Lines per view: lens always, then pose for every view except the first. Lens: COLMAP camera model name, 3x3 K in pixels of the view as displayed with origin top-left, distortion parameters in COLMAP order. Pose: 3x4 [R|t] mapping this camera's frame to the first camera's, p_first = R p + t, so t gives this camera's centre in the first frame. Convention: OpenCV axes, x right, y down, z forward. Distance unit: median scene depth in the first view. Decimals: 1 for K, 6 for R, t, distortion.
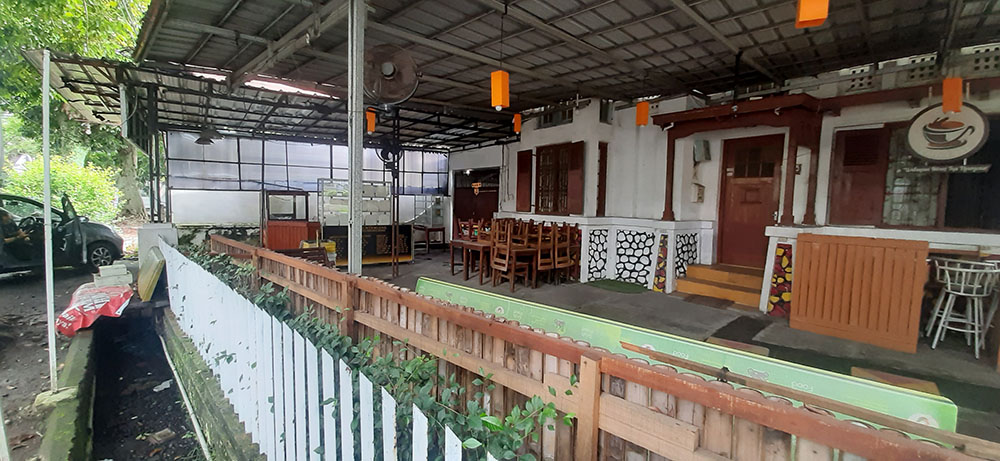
lens RADIAL K [[405.4, 0, 500.0], [0, 405.4, 230.5], [0, 0, 1]] dist [0.000119, -0.000264]
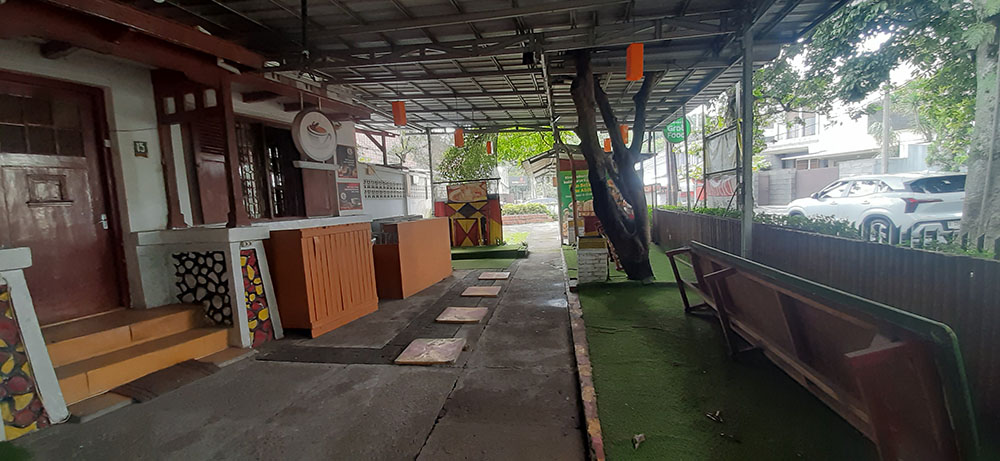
lens RADIAL K [[405.4, 0, 500.0], [0, 405.4, 230.5], [0, 0, 1]] dist [0.000119, -0.000264]
pose [[-0.526757, -0.051158, 0.848475, -0.173361], [0.107765, 0.986113, 0.126361, -0.043256], [-0.843157, 0.157997, -0.513929, 0.932523]]
